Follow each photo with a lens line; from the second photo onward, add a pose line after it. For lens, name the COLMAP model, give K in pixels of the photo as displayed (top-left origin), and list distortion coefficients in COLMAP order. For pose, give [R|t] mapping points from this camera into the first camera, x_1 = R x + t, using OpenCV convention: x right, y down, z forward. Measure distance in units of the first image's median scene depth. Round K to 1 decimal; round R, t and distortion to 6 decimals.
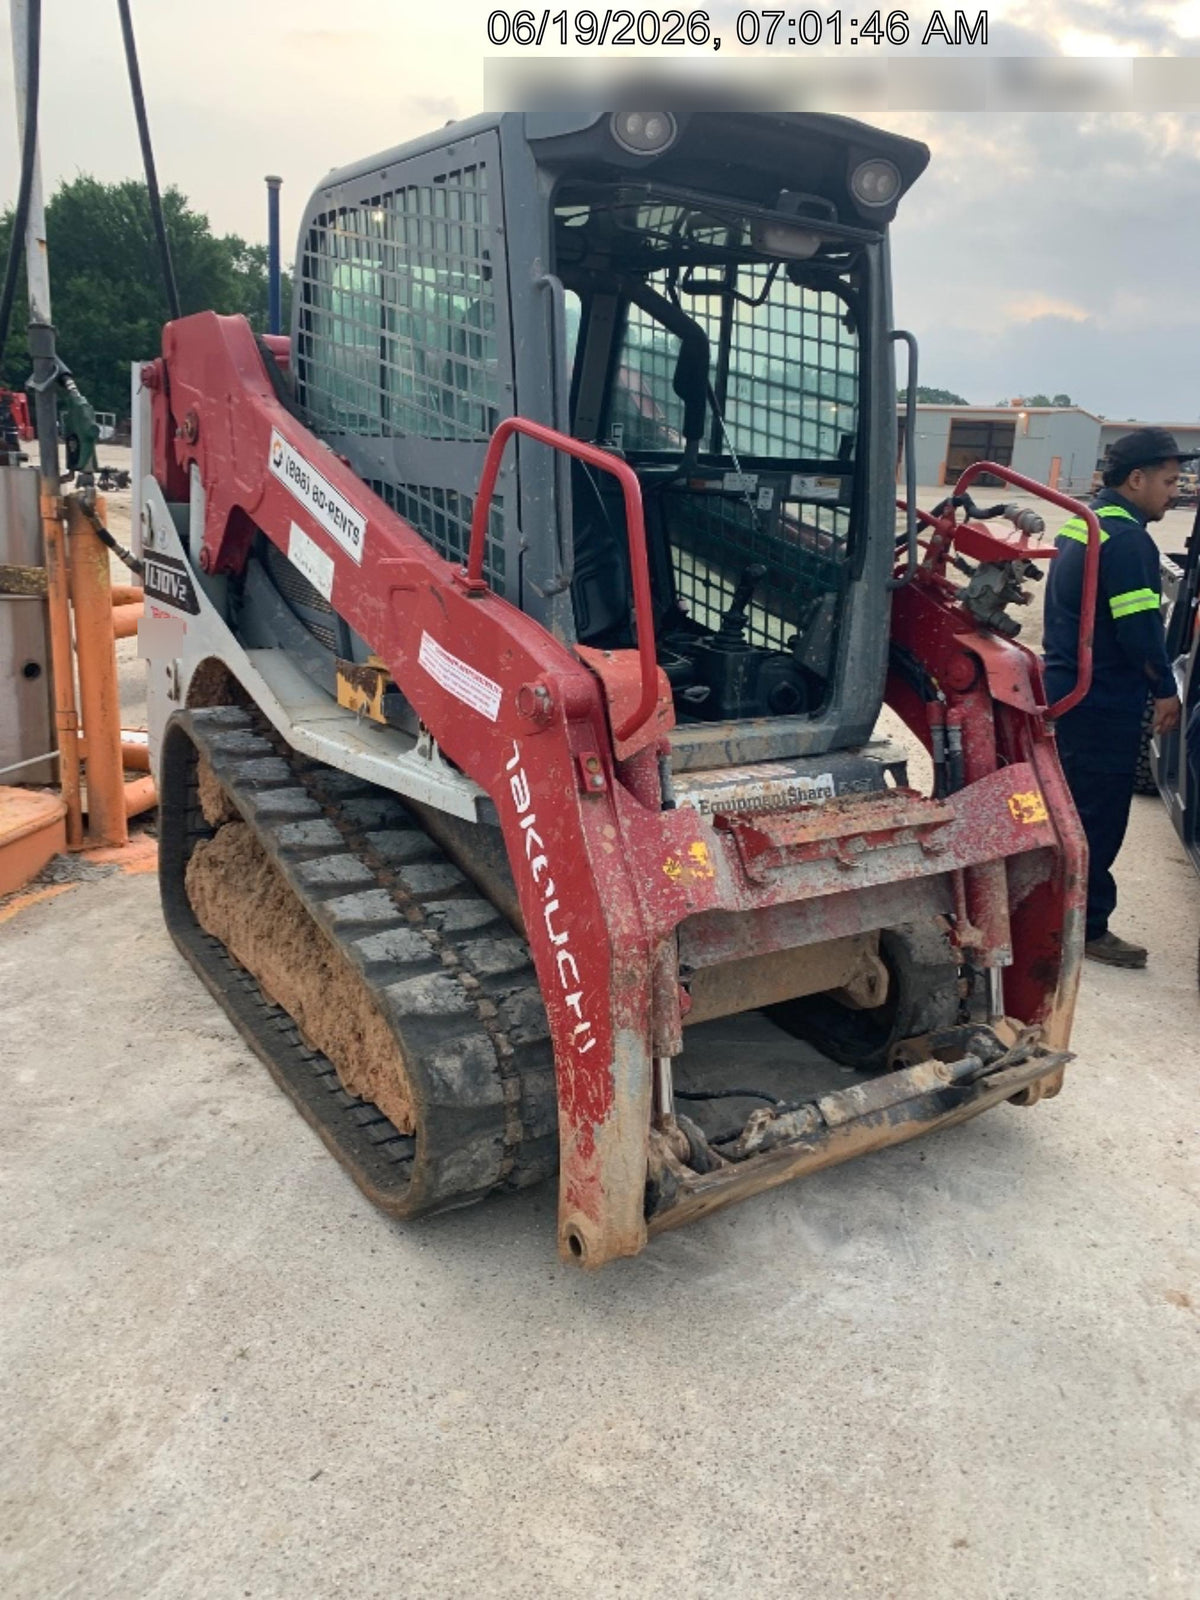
lens RADIAL K [[1172.4, 0, 631.3], [0, 1172.4, 786.3], [0, 0, 1]] dist [0.074147, -0.101654]
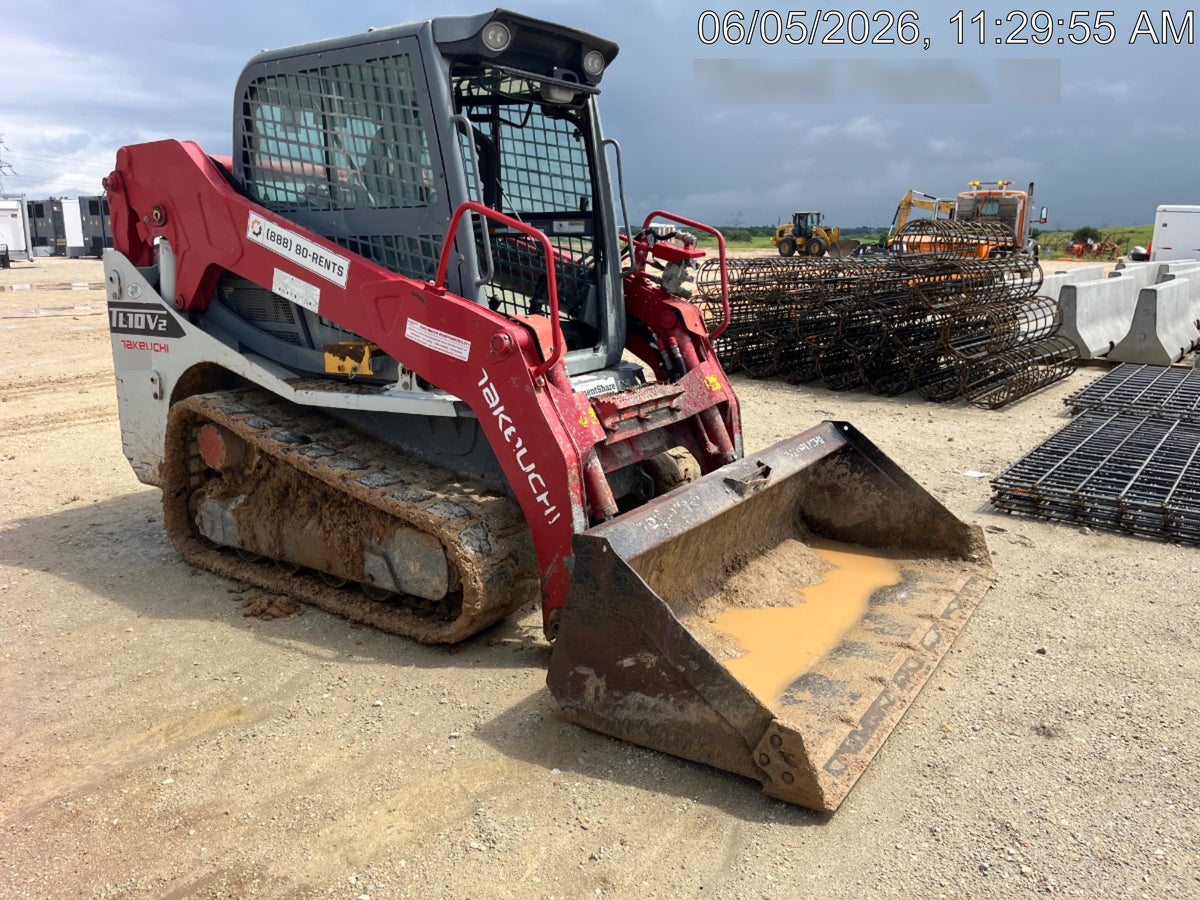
lens RADIAL K [[879.3, 0, 576.4], [0, 879.3, 435.7], [0, 0, 1]] dist [0.074147, -0.101654]
pose [[0.939847, -0.140331, 0.311439, -0.333400], [0.149160, 0.988802, -0.004585, 0.076029], [-0.307308, 0.050763, 0.950255, -0.293126]]
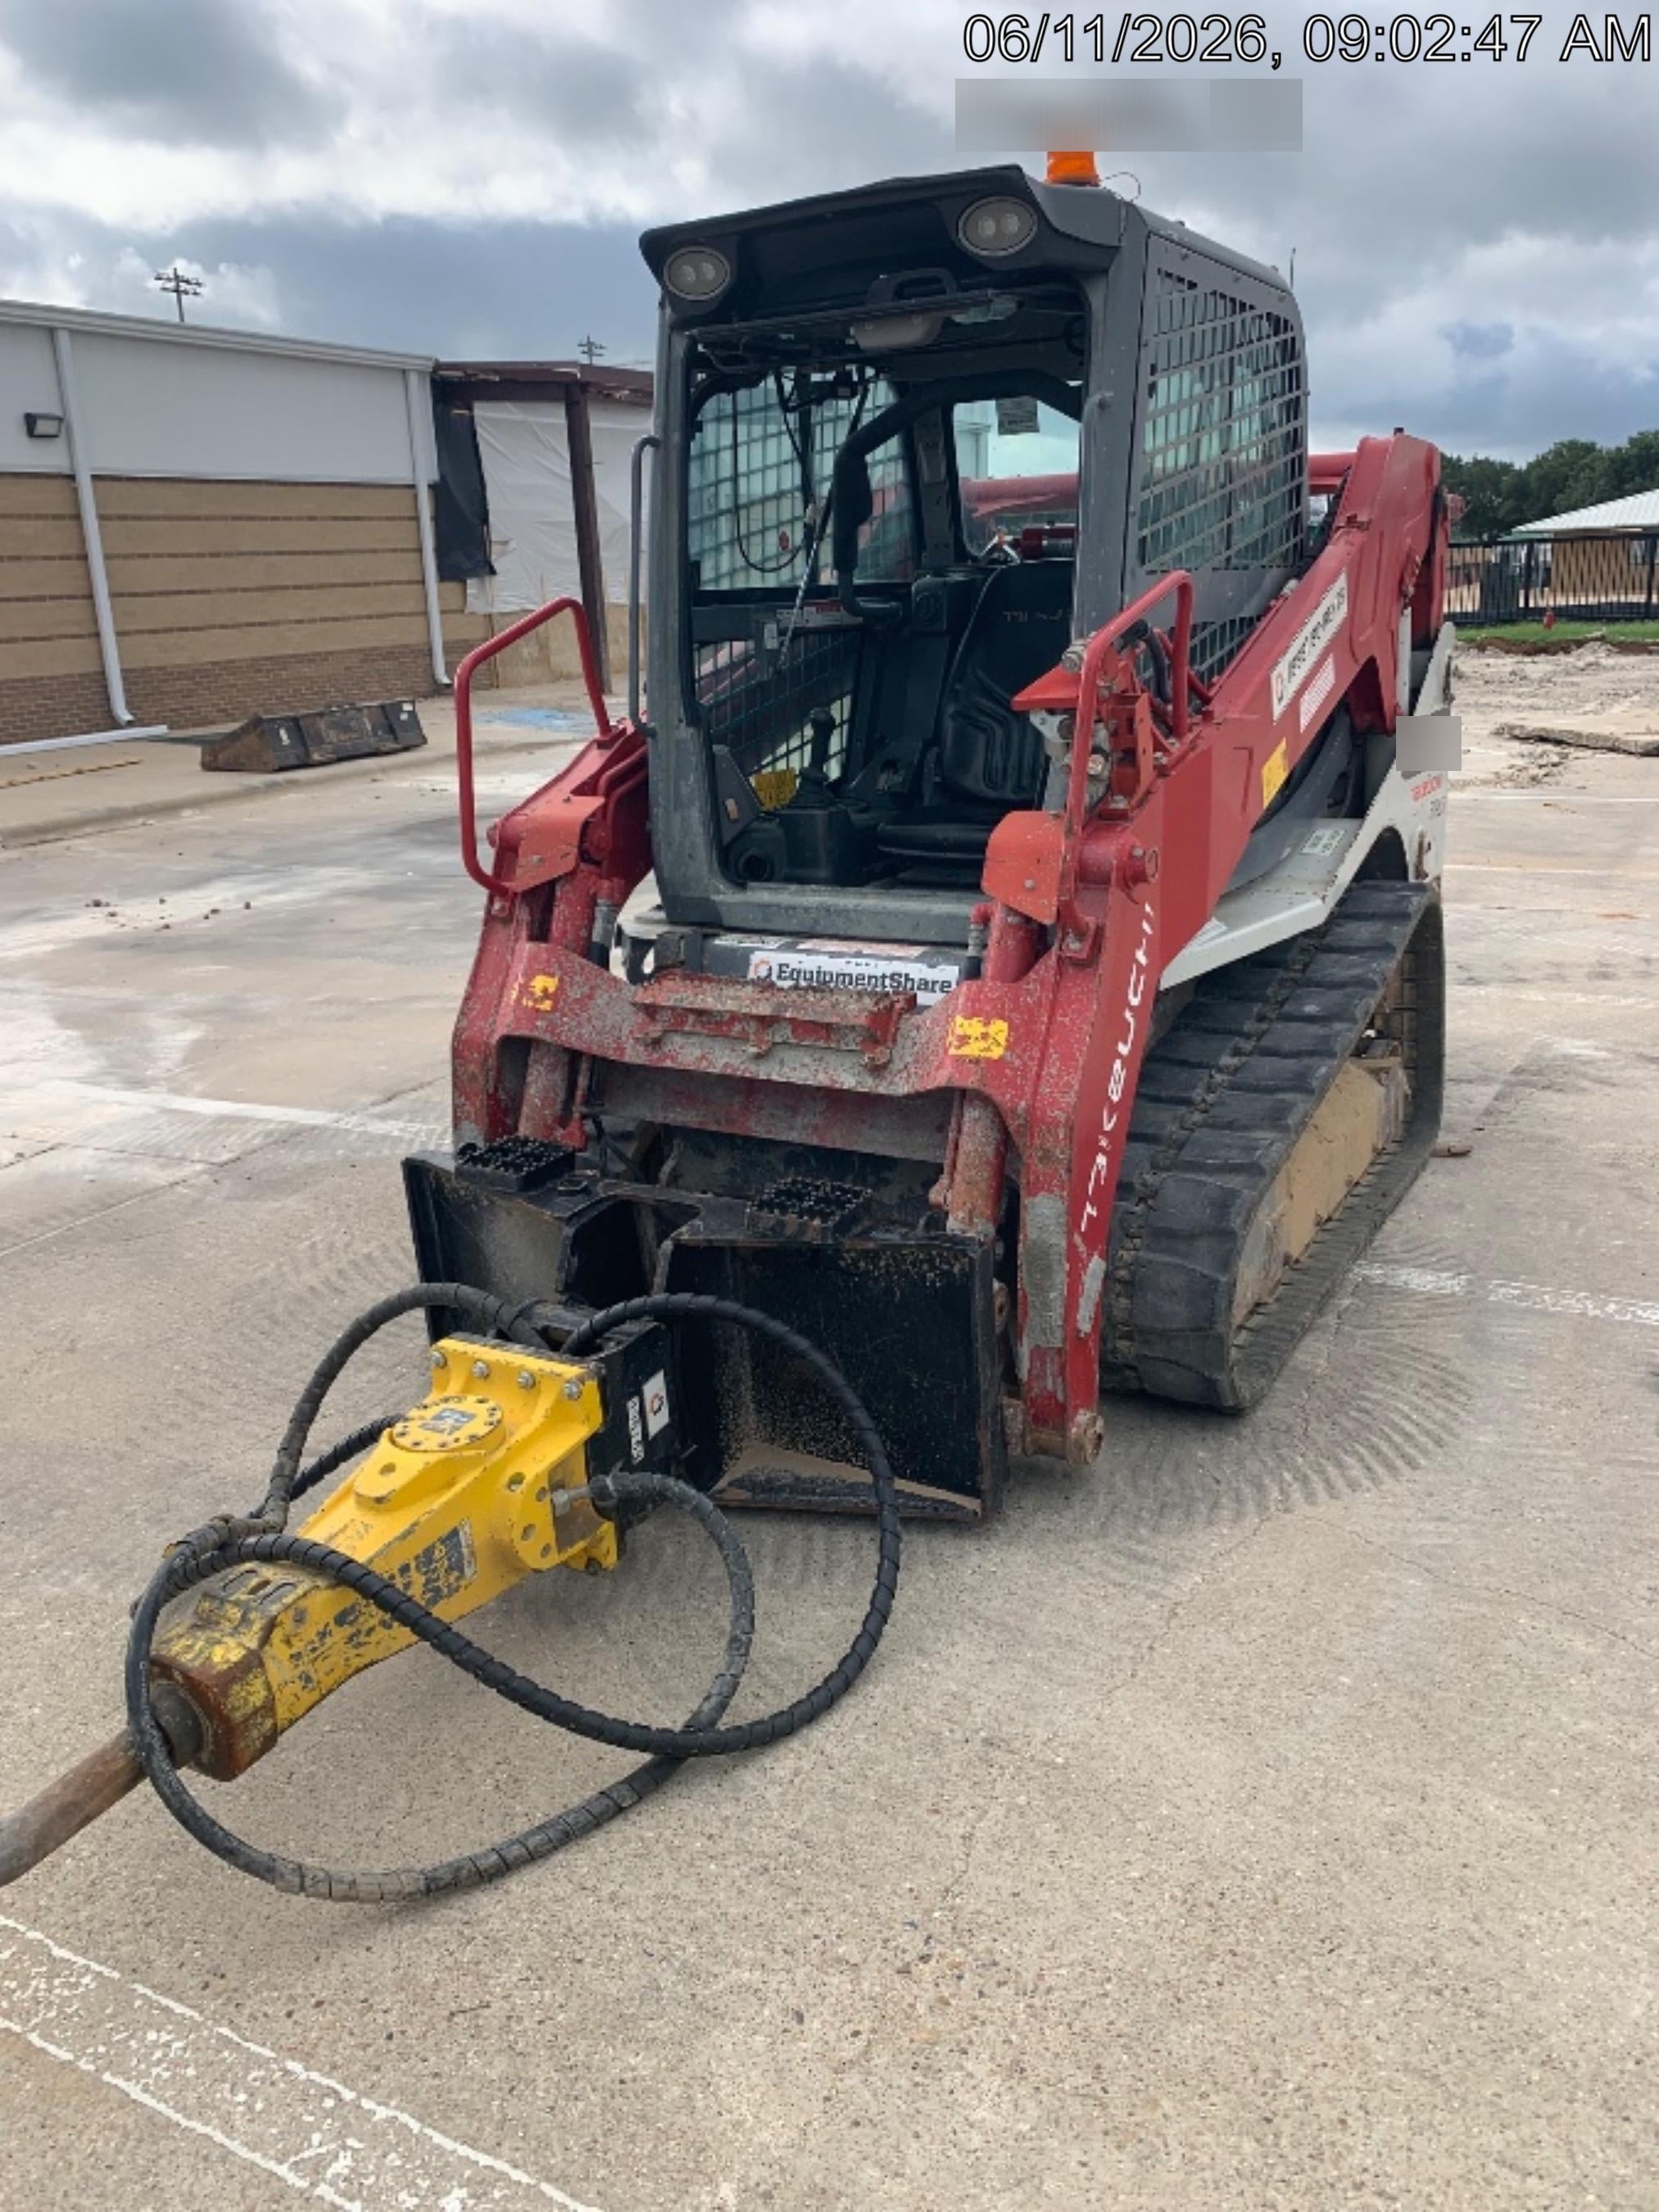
lens RADIAL K [[1634.2, 0, 844.4], [0, 1634.2, 1106.4], [0, 0, 1]] dist [0.003680, -0.004975]
pose [[0.449498, 0.196991, -0.871290, 1.176942], [-0.159563, 0.977401, 0.138664, -0.067648], [0.878915, 0.076696, 0.470772, 0.422087]]
